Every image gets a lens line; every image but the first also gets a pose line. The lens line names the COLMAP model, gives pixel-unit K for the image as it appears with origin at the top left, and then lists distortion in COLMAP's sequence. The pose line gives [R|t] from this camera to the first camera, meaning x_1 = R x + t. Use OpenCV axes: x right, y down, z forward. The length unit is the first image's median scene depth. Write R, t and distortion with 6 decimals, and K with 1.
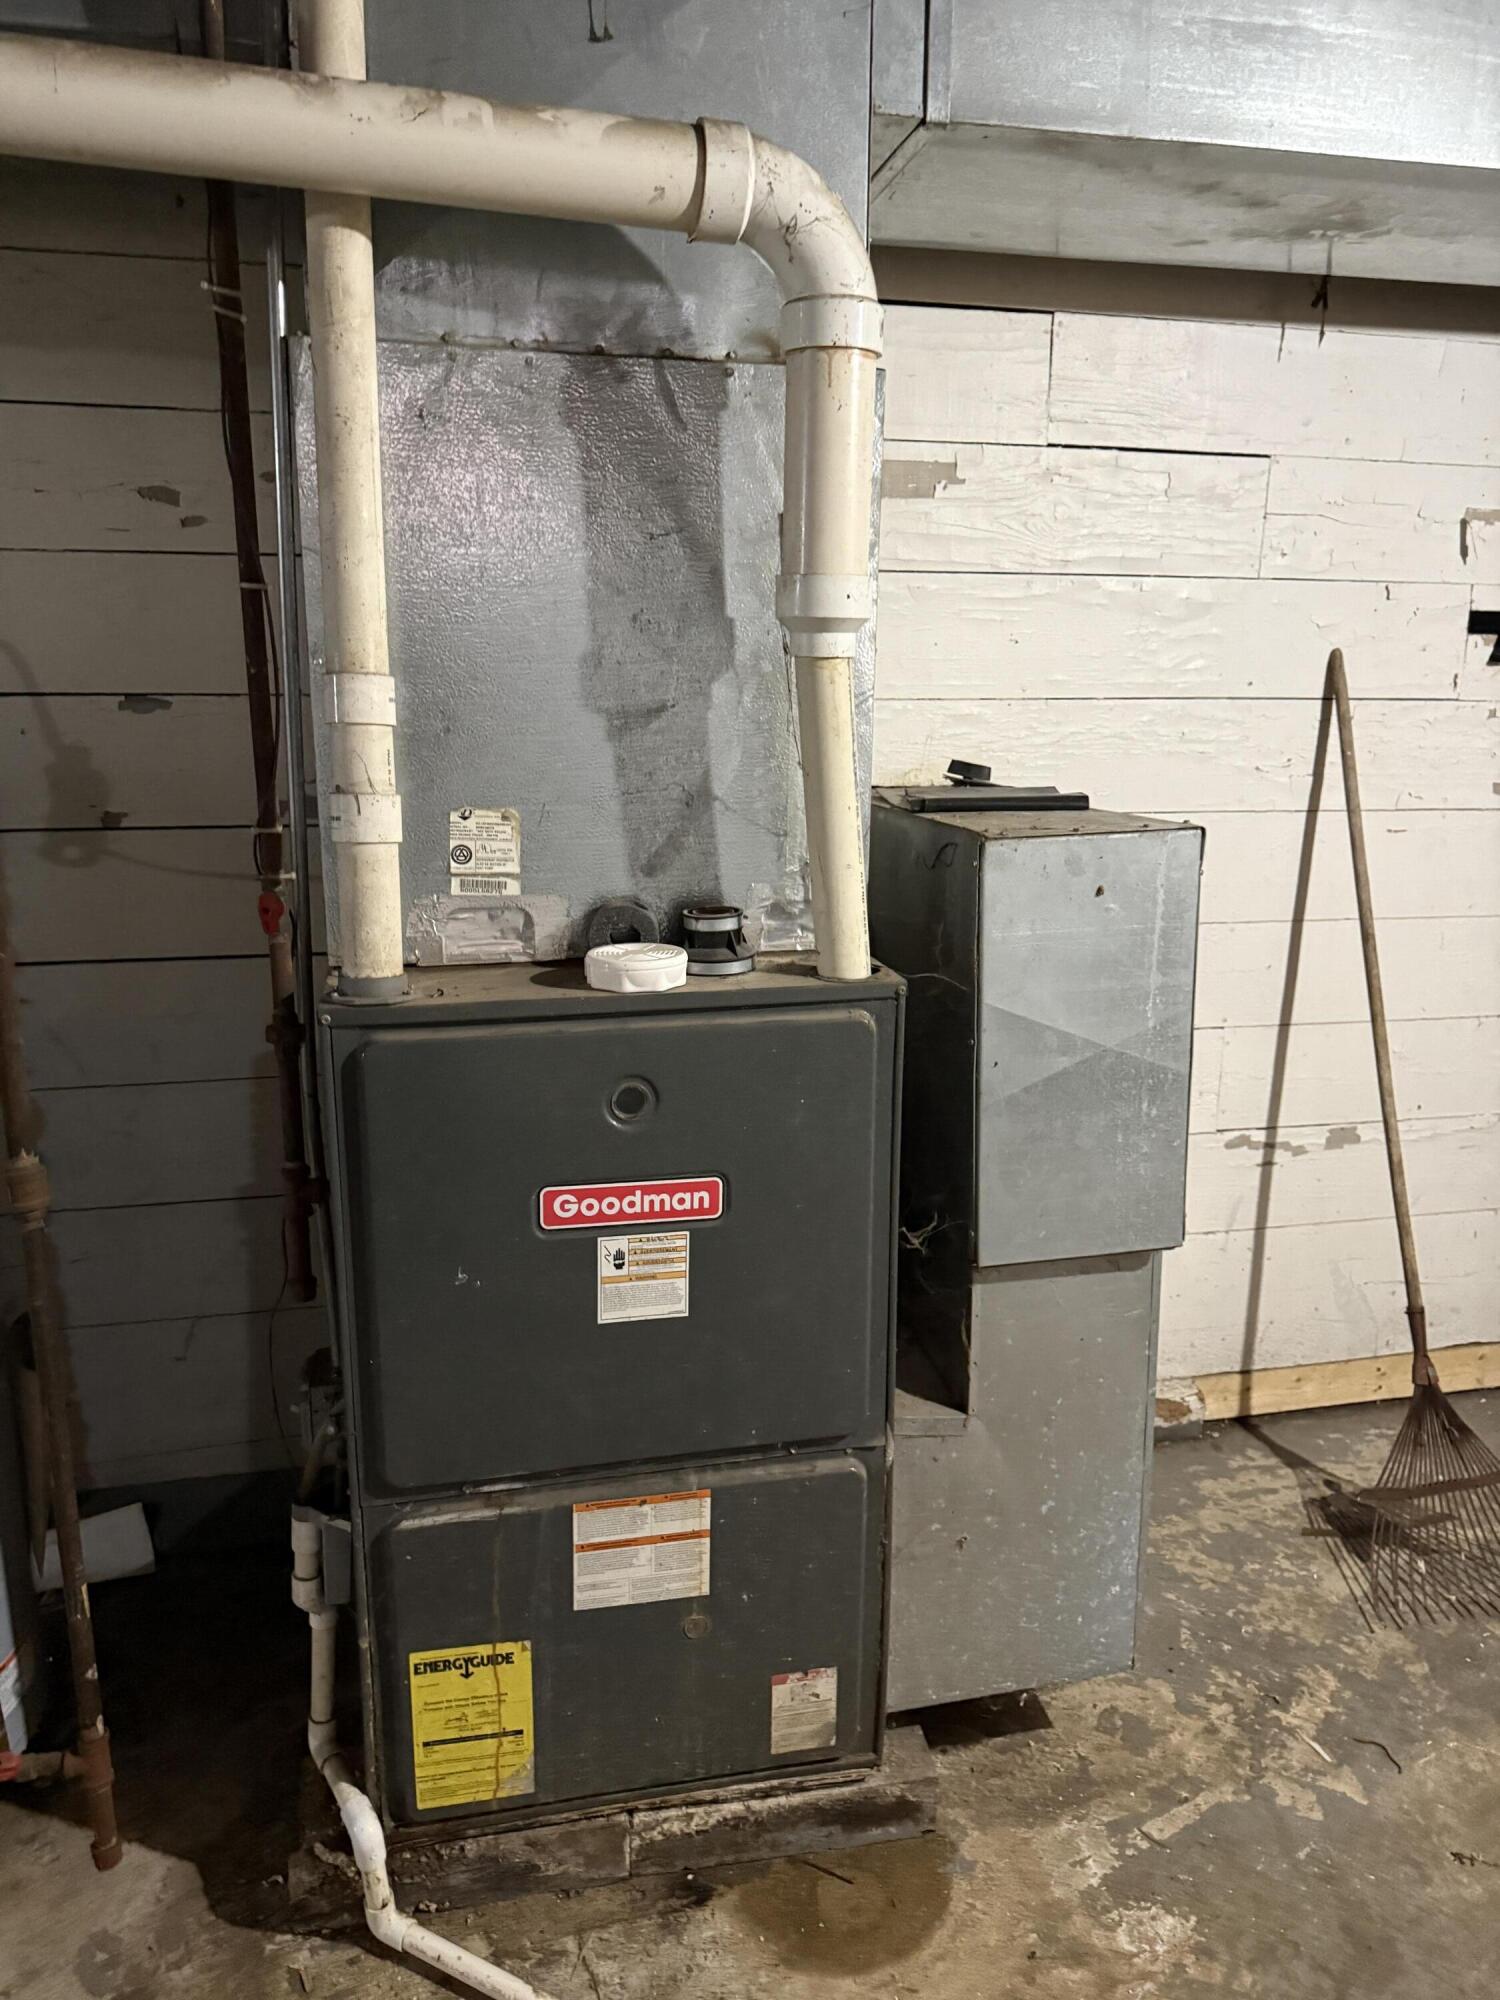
lens RADIAL K [[1413.6, 0, 750.0], [0, 1413.6, 1000.0], [0, 0, 1]] dist [-0.003172, -0.005964]
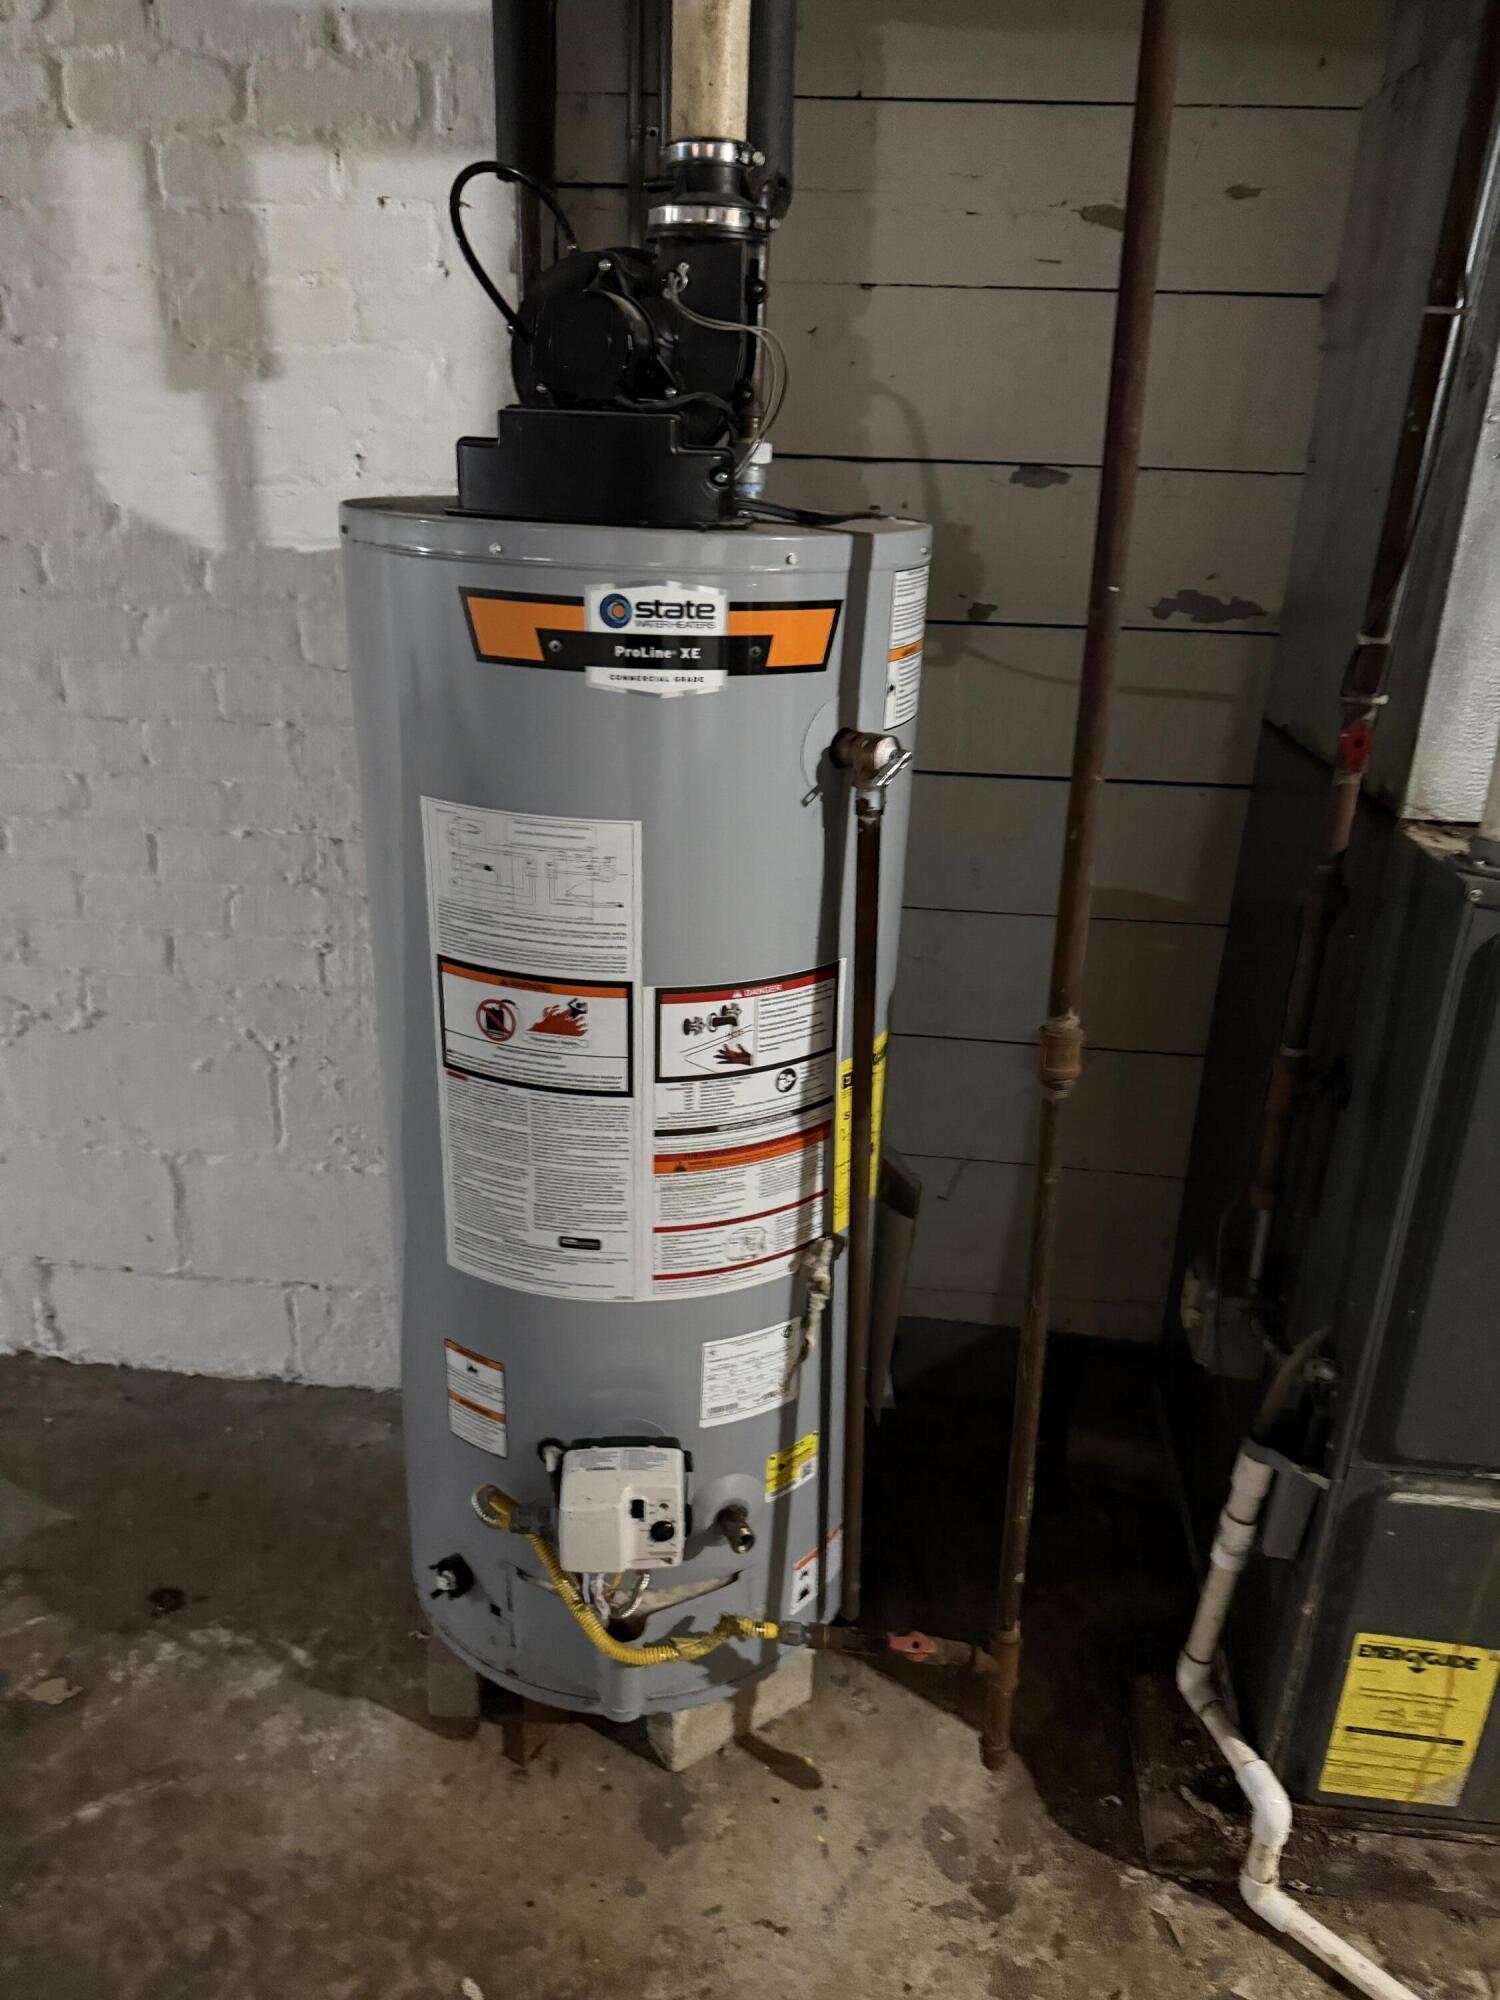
lens RADIAL K [[1413.6, 0, 750.0], [0, 1413.6, 1000.0], [0, 0, 1]] dist [-0.003172, -0.005964]
pose [[0.946733, 0.136181, -0.291808, -0.384488], [-0.096690, 0.984580, 0.145784, -0.003656], [0.307162, -0.109804, 0.945301, 0.117660]]
